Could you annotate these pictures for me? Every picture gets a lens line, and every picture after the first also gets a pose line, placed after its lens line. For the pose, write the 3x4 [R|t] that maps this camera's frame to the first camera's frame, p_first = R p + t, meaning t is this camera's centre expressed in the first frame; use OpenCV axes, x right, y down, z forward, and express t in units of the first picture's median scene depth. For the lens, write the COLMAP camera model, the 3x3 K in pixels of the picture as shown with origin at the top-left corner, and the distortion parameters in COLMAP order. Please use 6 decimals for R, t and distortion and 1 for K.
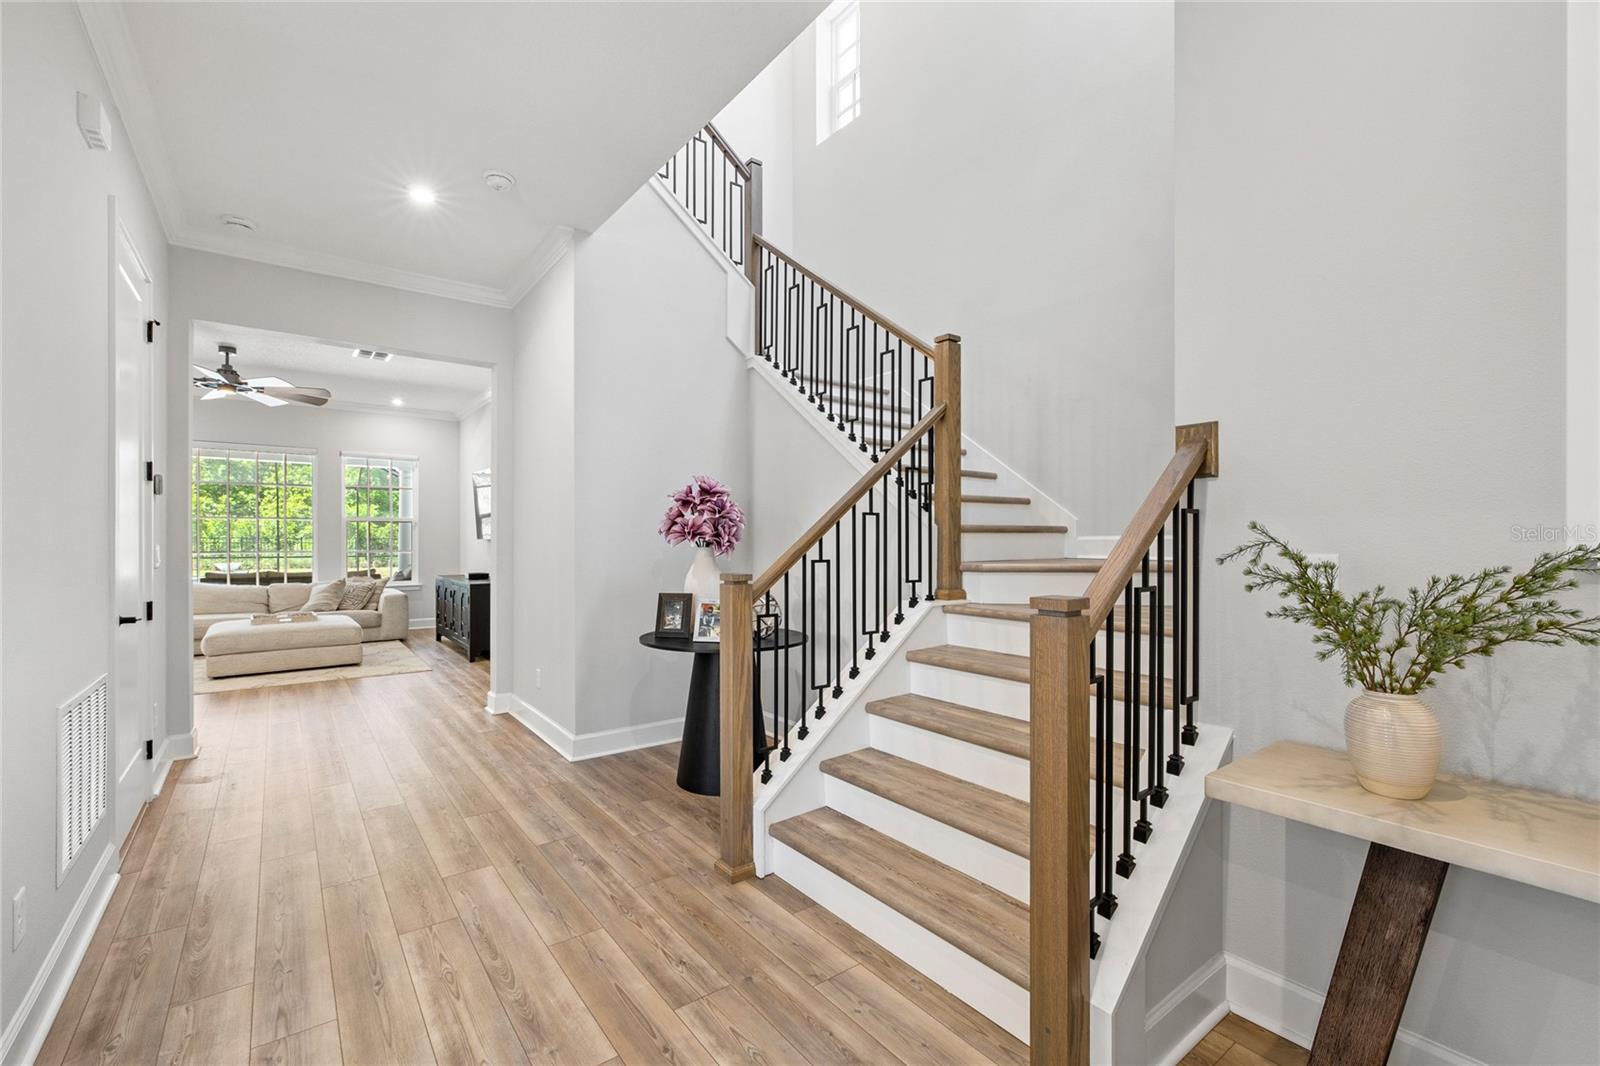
lens RADIAL K [[678.8, 0, 799.4], [0, 678.8, 535.0], [0, 0, 1]] dist [-0.003782, 0.000210]
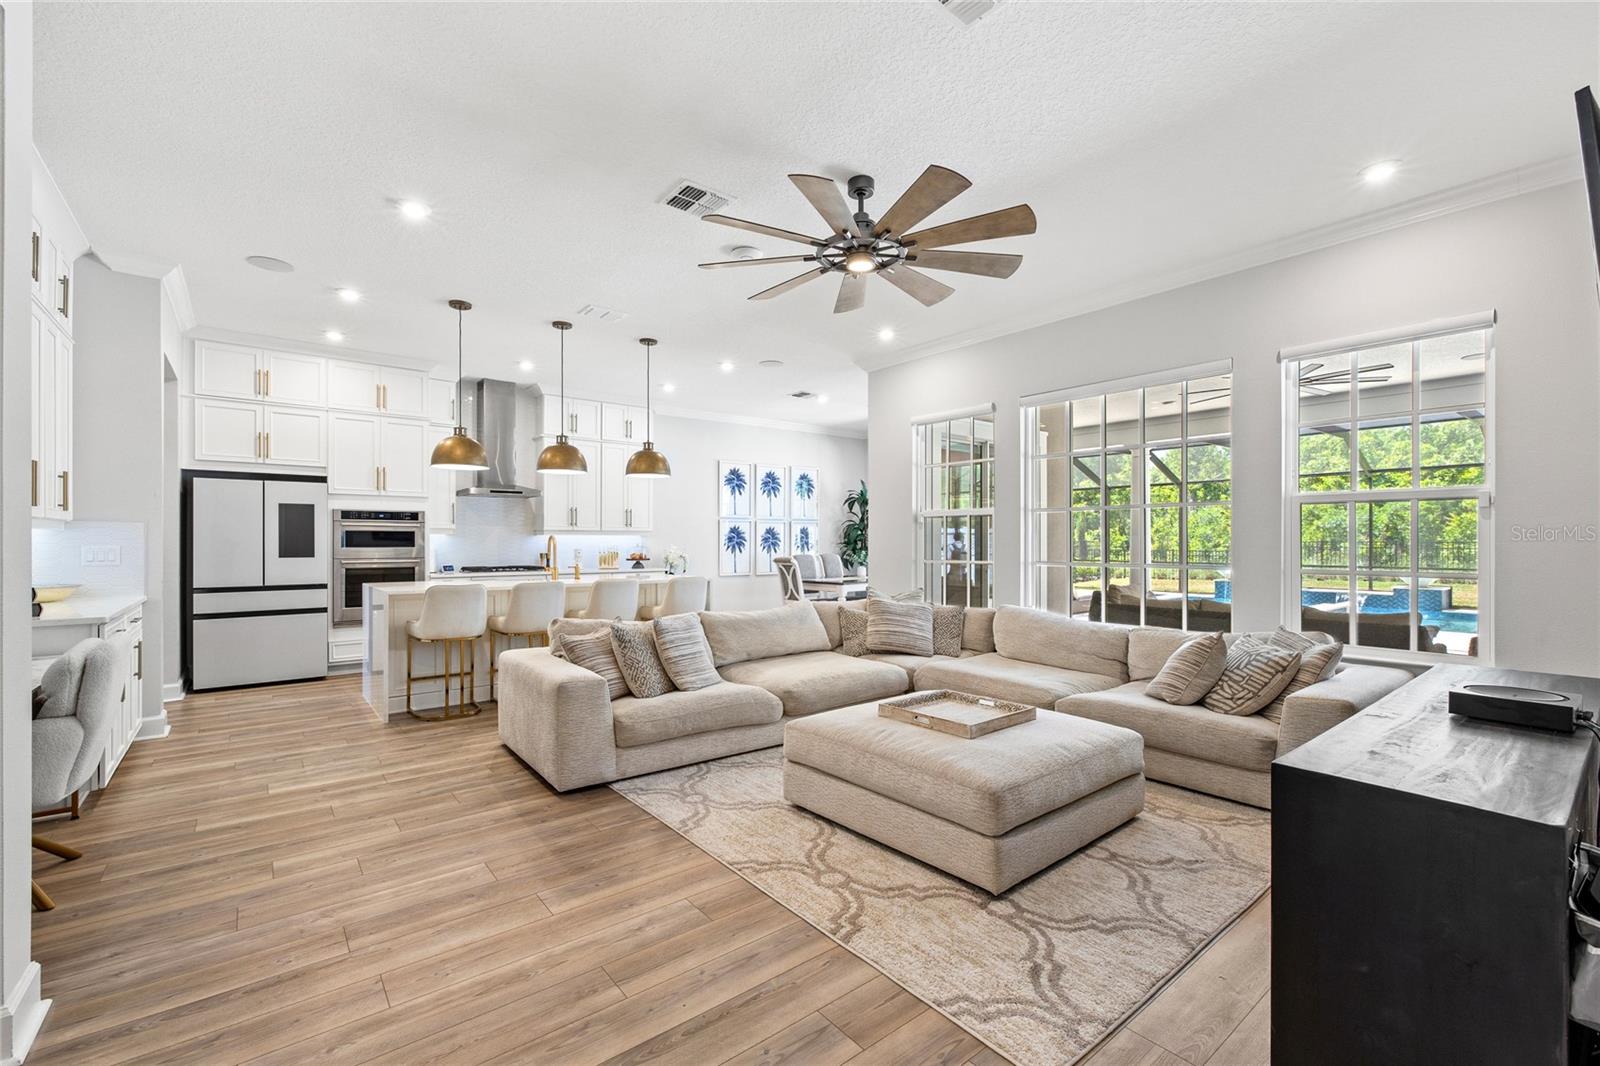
lens RADIAL K [[678.8, 0, 789.2], [0, 678.8, 540.2], [0, 0, 1]] dist [-0.003782, 0.000210]
pose [[0.007972, -0.003732, -0.999961, -0.065942], [0.003275, 0.999988, -0.003706, 0.001553], [0.999963, -0.003246, 0.007984, 0.193953]]
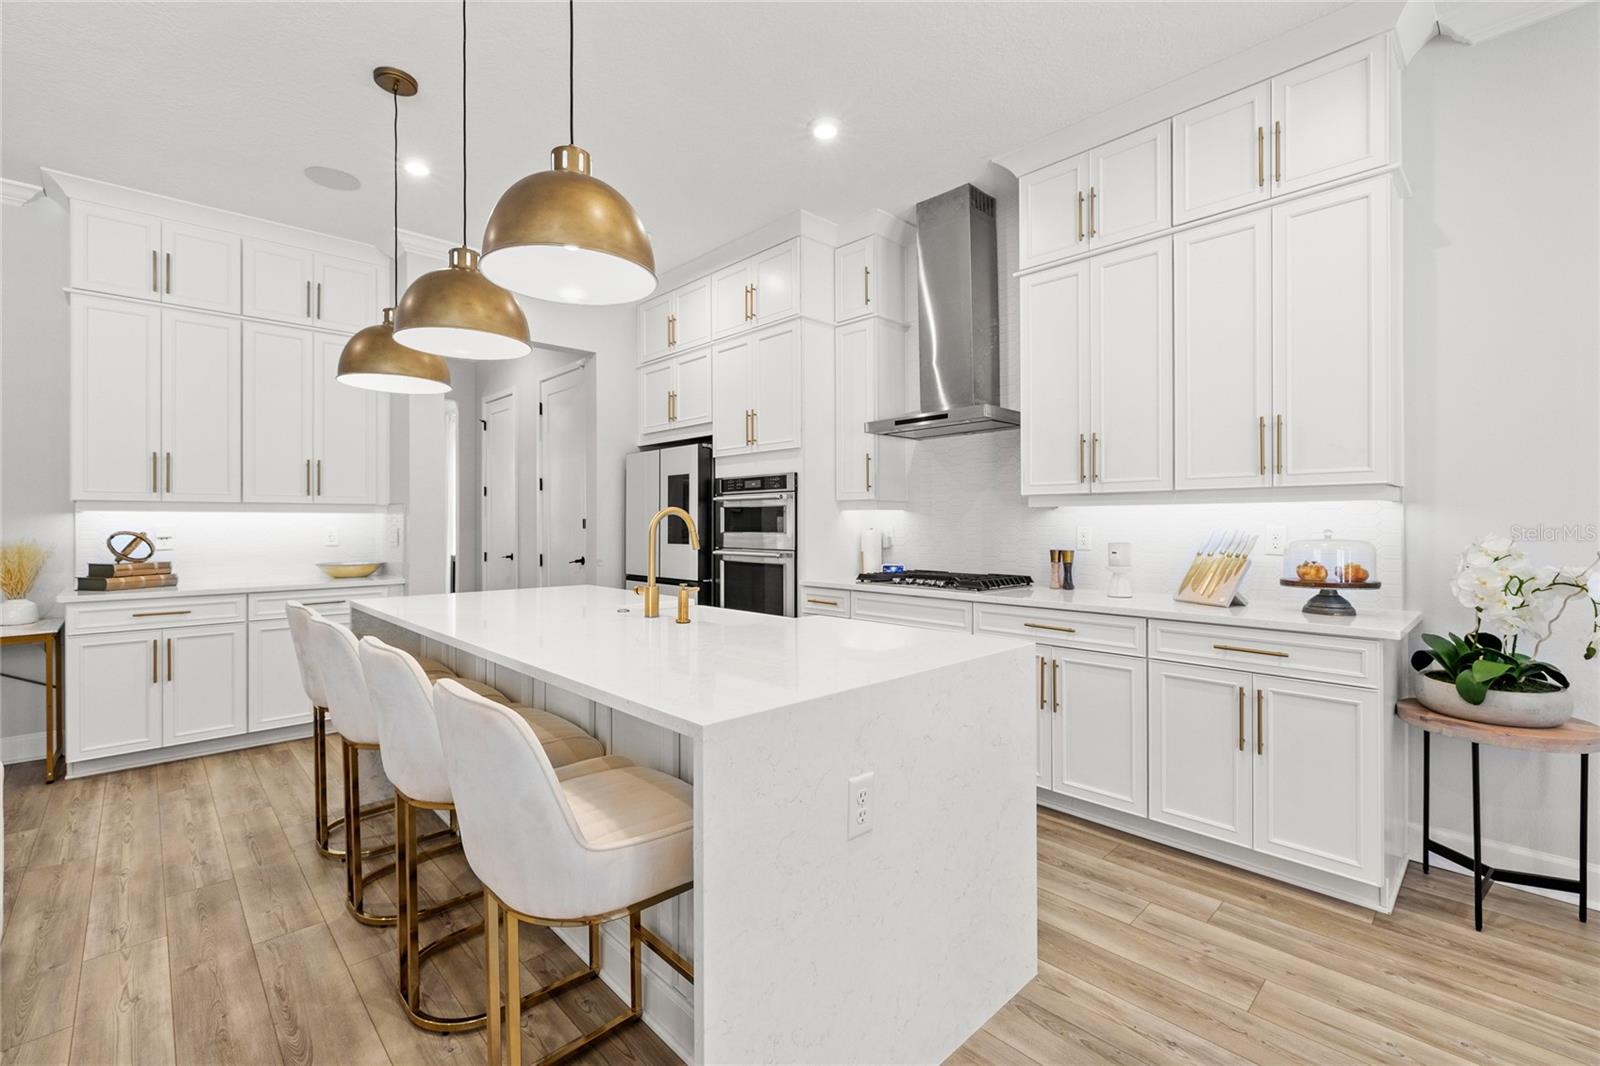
lens RADIAL K [[678.8, 0, 814.1], [0, 678.8, 522.9], [0, 0, 1]] dist [-0.003782, 0.000210]
pose [[-0.994411, -0.001089, -0.105577, -0.275030], [-0.000678, 0.999992, -0.003926, 0.001245], [0.105580, -0.003833, -0.994403, 0.208274]]
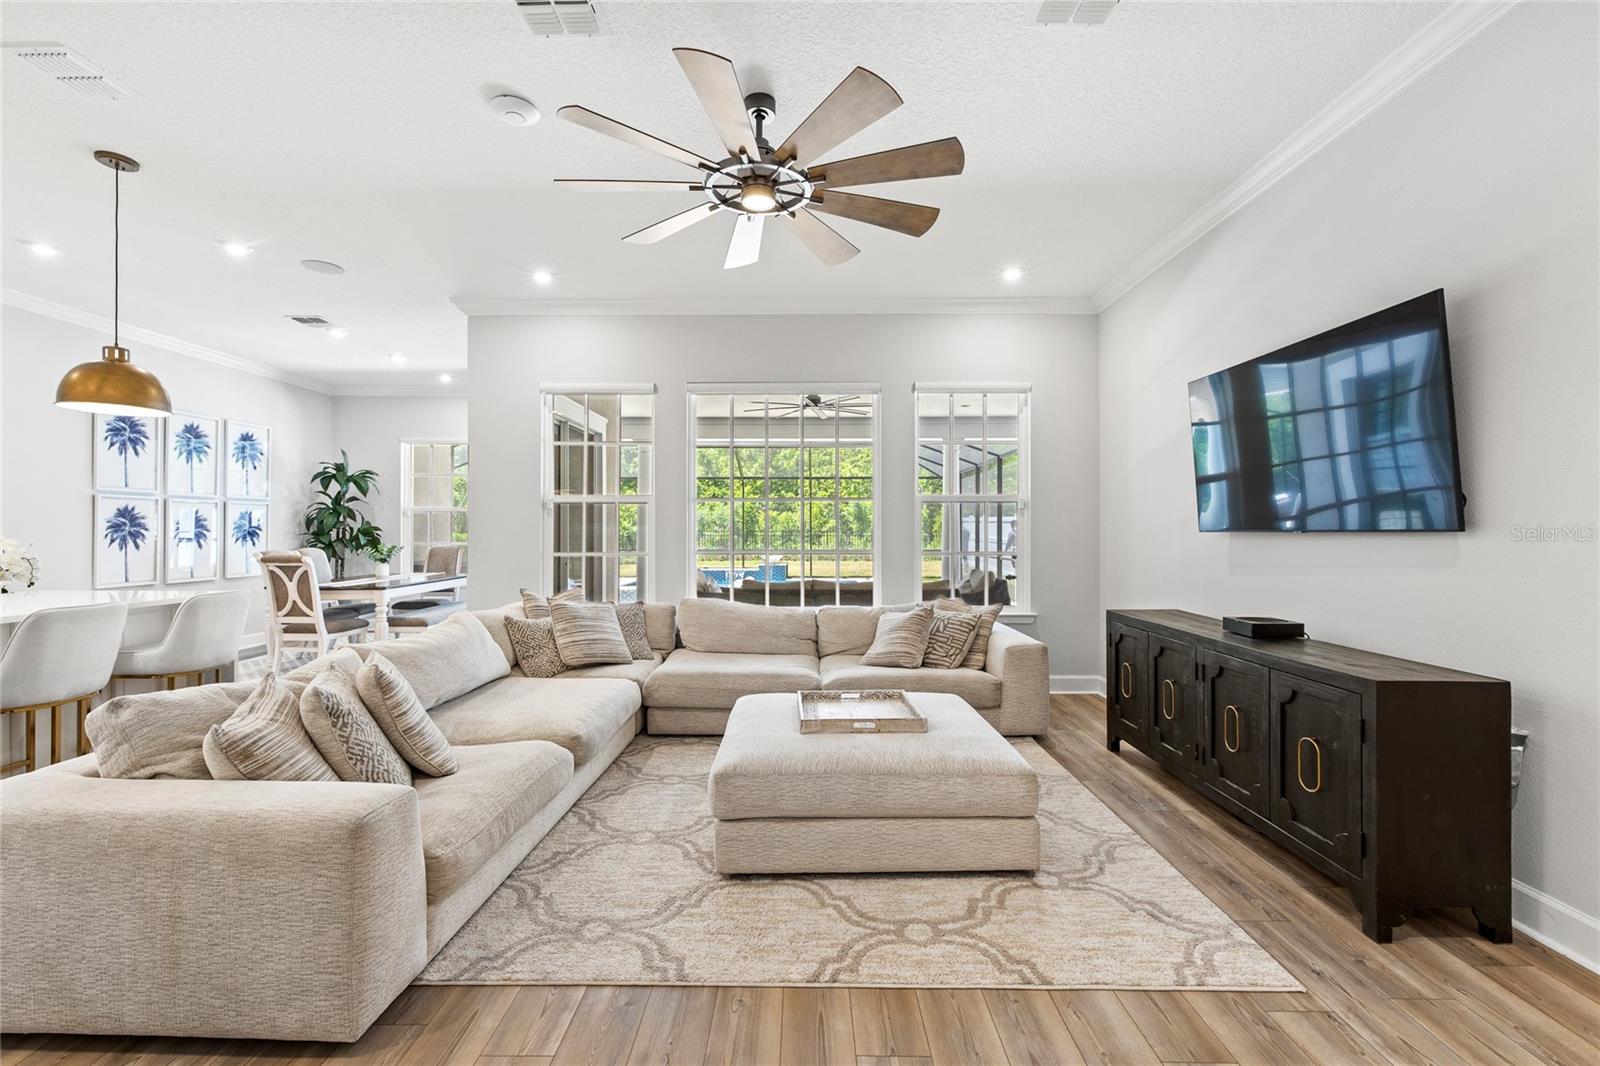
lens RADIAL K [[678.8, 0, 792.4], [0, 678.8, 525.7], [0, 0, 1]] dist [-0.003782, 0.000210]
pose [[0.780544, -0.006720, -0.625065, -0.114025], [0.004361, 0.999976, -0.005305, 0.001196], [0.625086, 0.001415, 0.780555, 0.138623]]
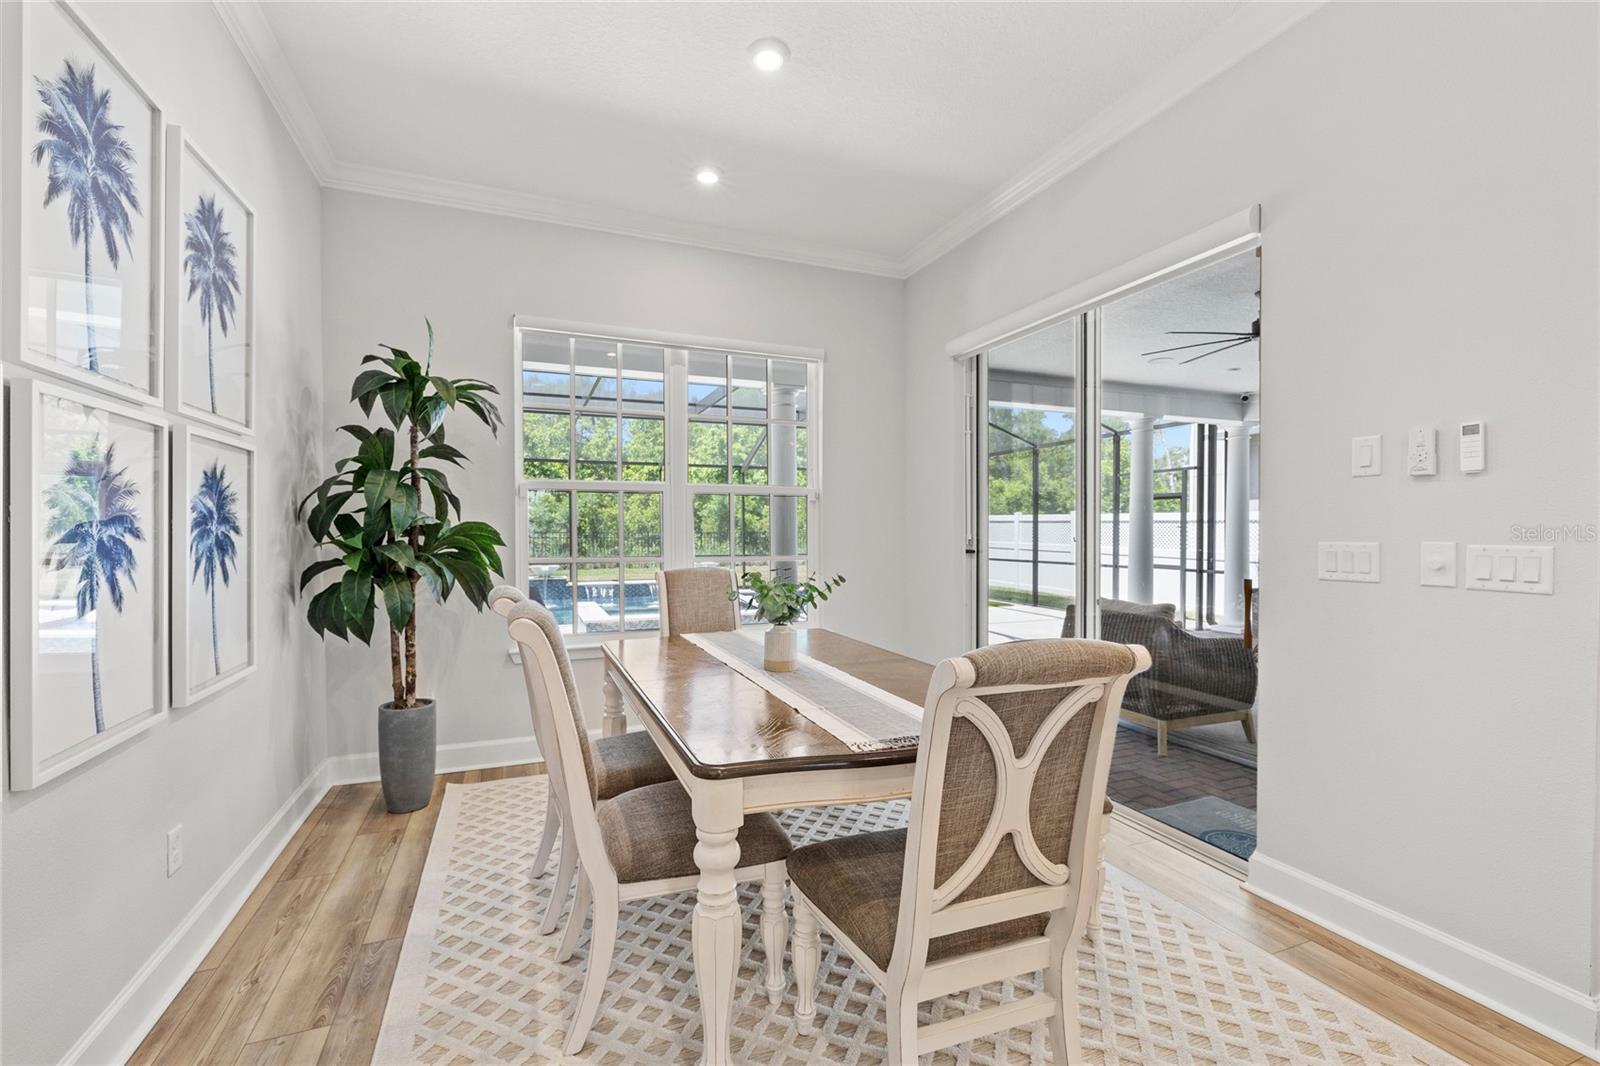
lens RADIAL K [[678.8, 0, 803.8], [0, 678.8, 530.7], [0, 0, 1]] dist [-0.003782, 0.000210]
pose [[0.966046, -0.000449, -0.258372, -0.332698], [0.001756, 0.999987, 0.004829, 0.000296], [0.258366, -0.005119, 0.966034, 0.151770]]
